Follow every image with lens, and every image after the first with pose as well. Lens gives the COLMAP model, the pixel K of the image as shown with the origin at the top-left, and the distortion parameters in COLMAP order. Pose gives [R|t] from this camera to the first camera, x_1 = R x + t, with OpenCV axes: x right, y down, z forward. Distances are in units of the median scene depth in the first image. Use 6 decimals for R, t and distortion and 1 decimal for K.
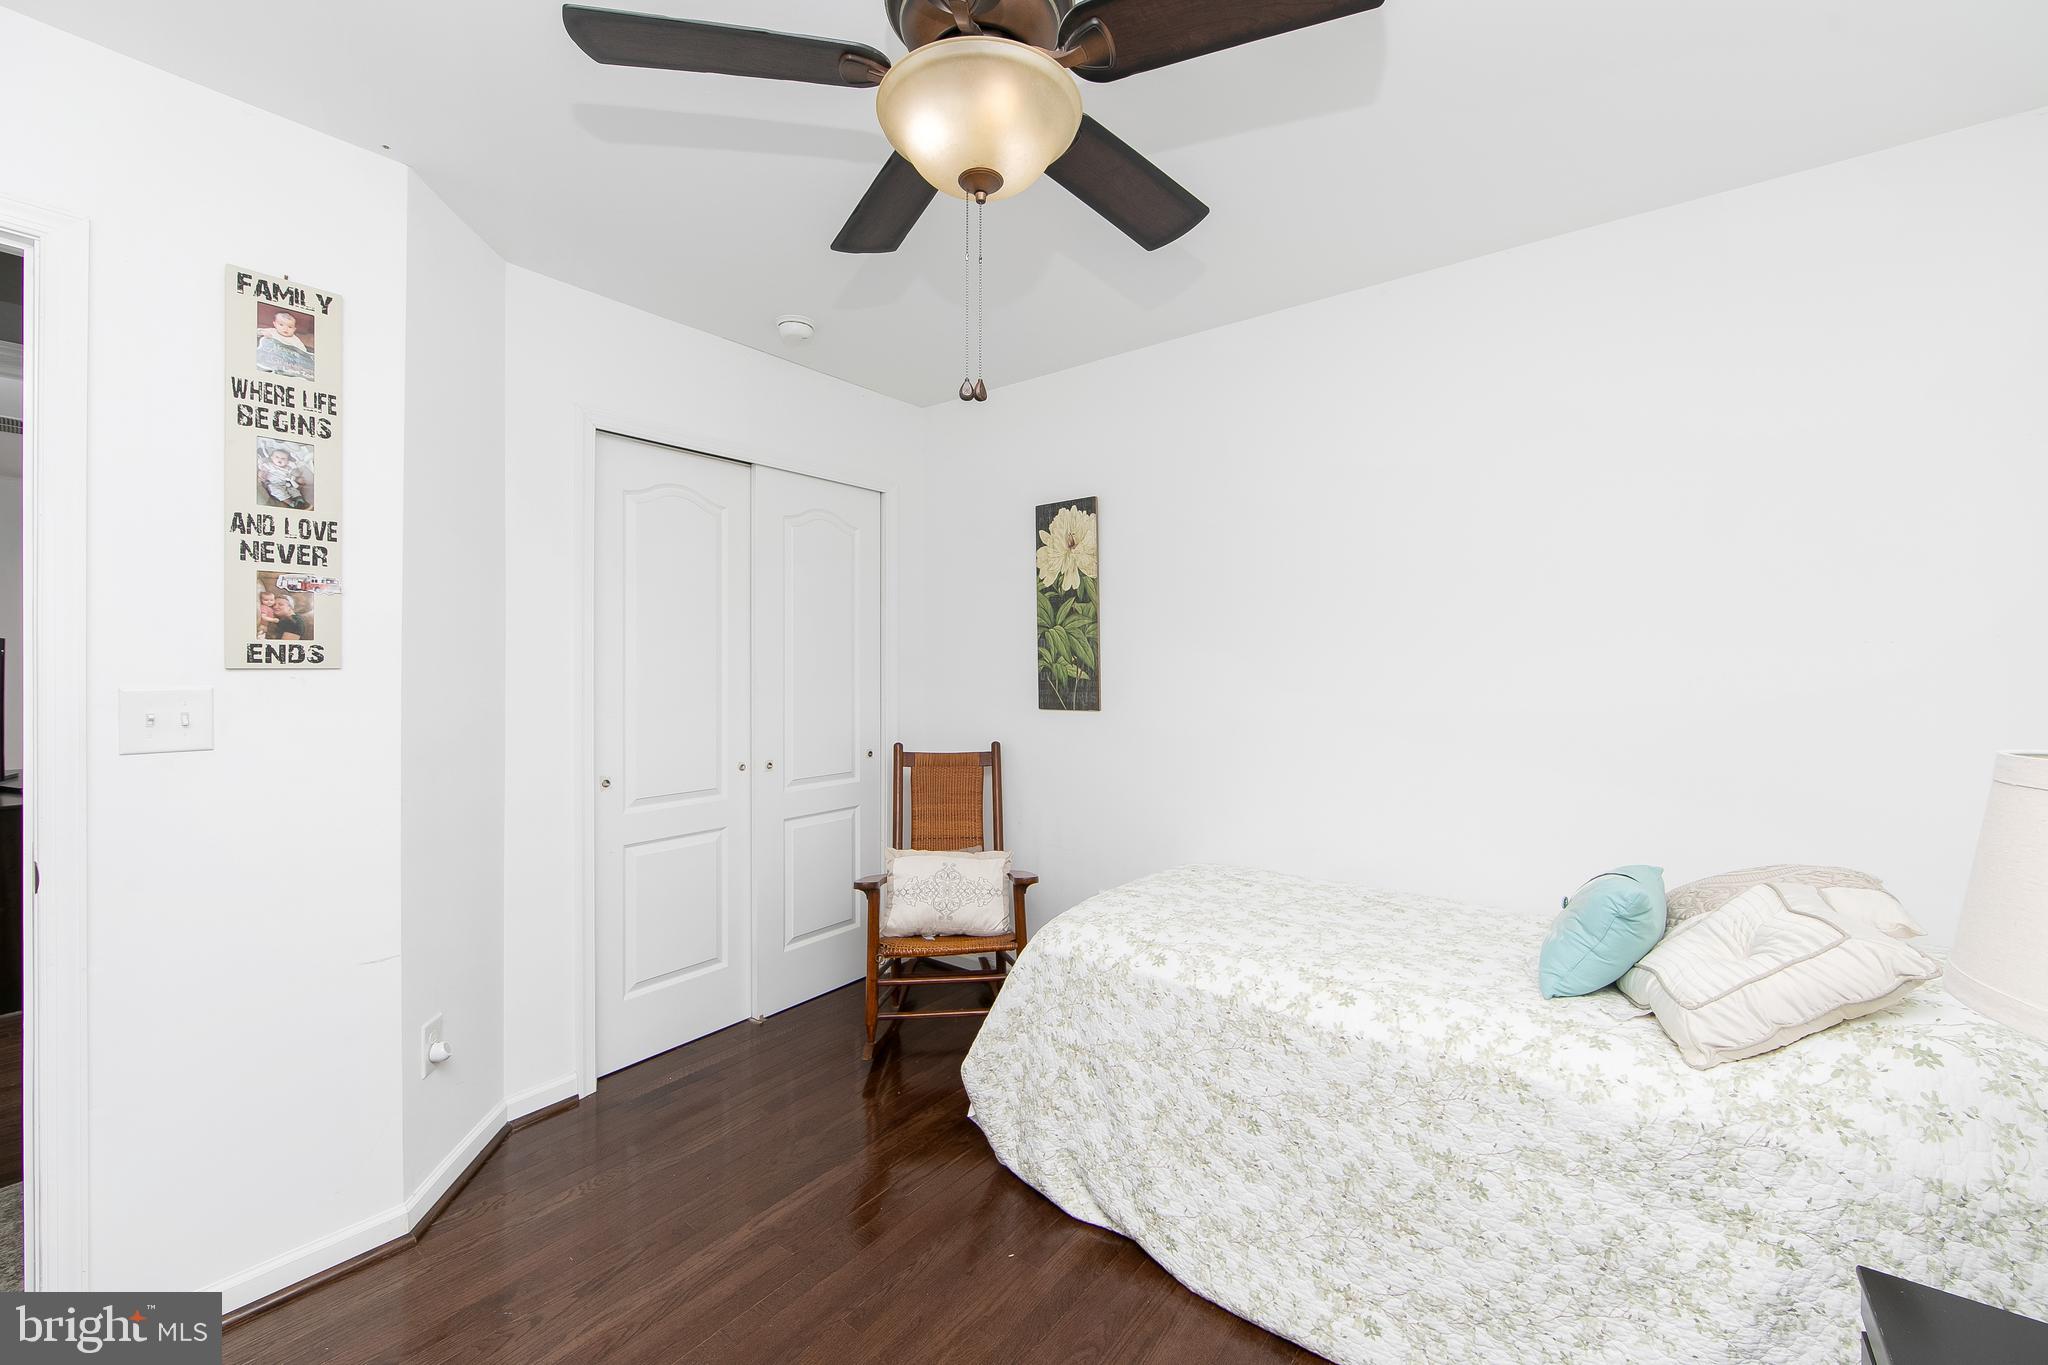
lens RADIAL K [[816.4, 0, 1021.2], [0, 816.4, 666.0], [0, 0, 1]] dist [-0.008090, 0.000118]
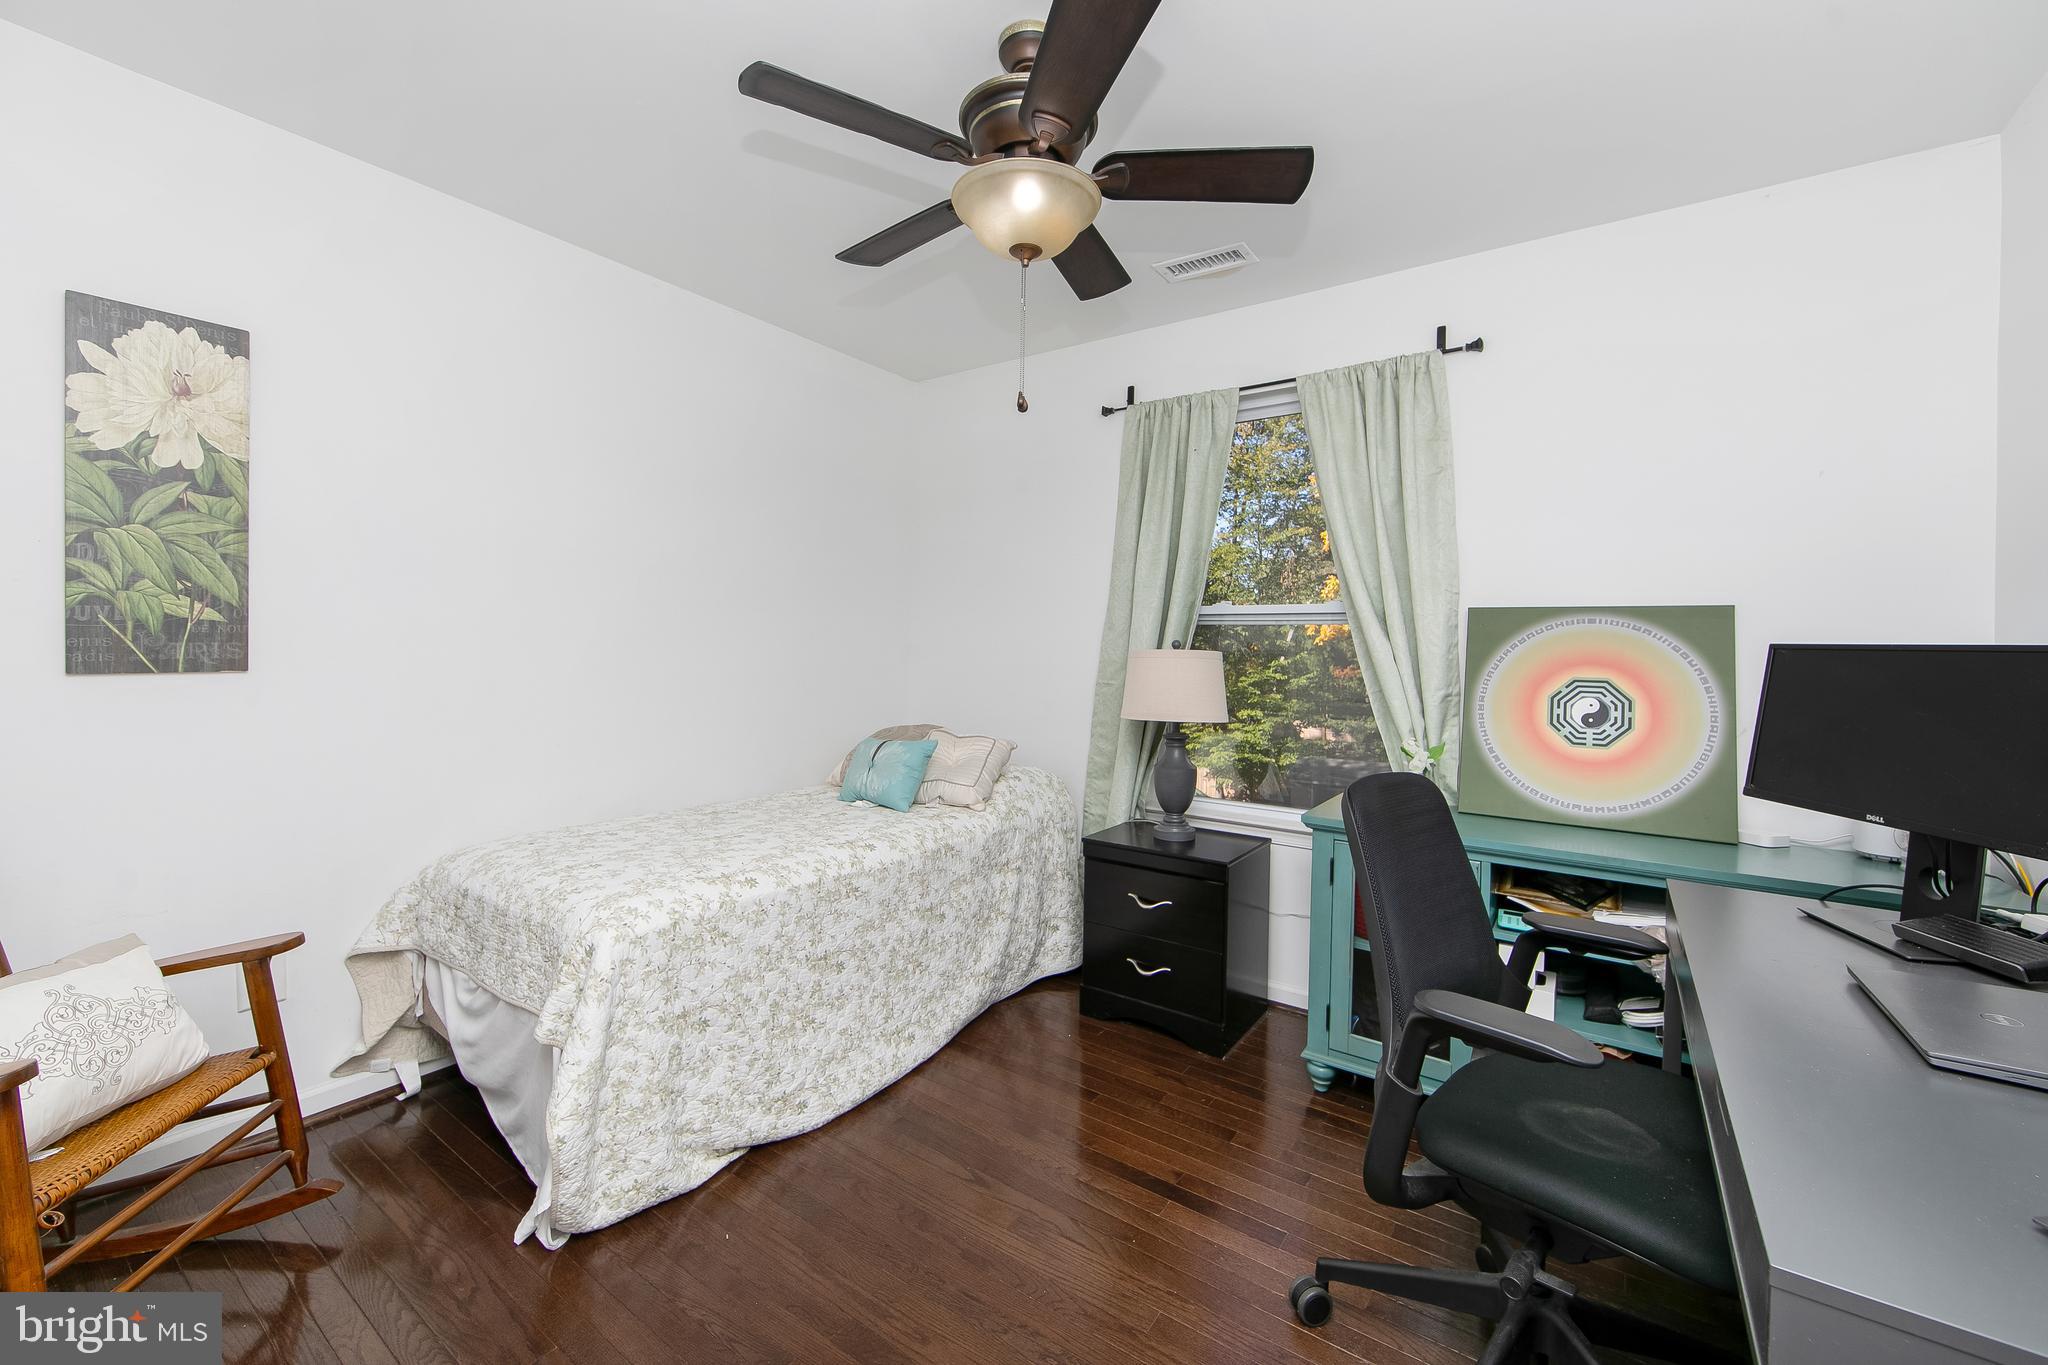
lens RADIAL K [[816.4, 0, 1045.0], [0, 816.4, 650.0], [0, 0, 1]] dist [-0.008090, 0.000118]
pose [[-0.058490, -0.007852, 0.998257, -0.566810], [-0.017583, 0.999822, 0.006835, 0.023129], [-0.998133, -0.017152, -0.058617, 0.414713]]
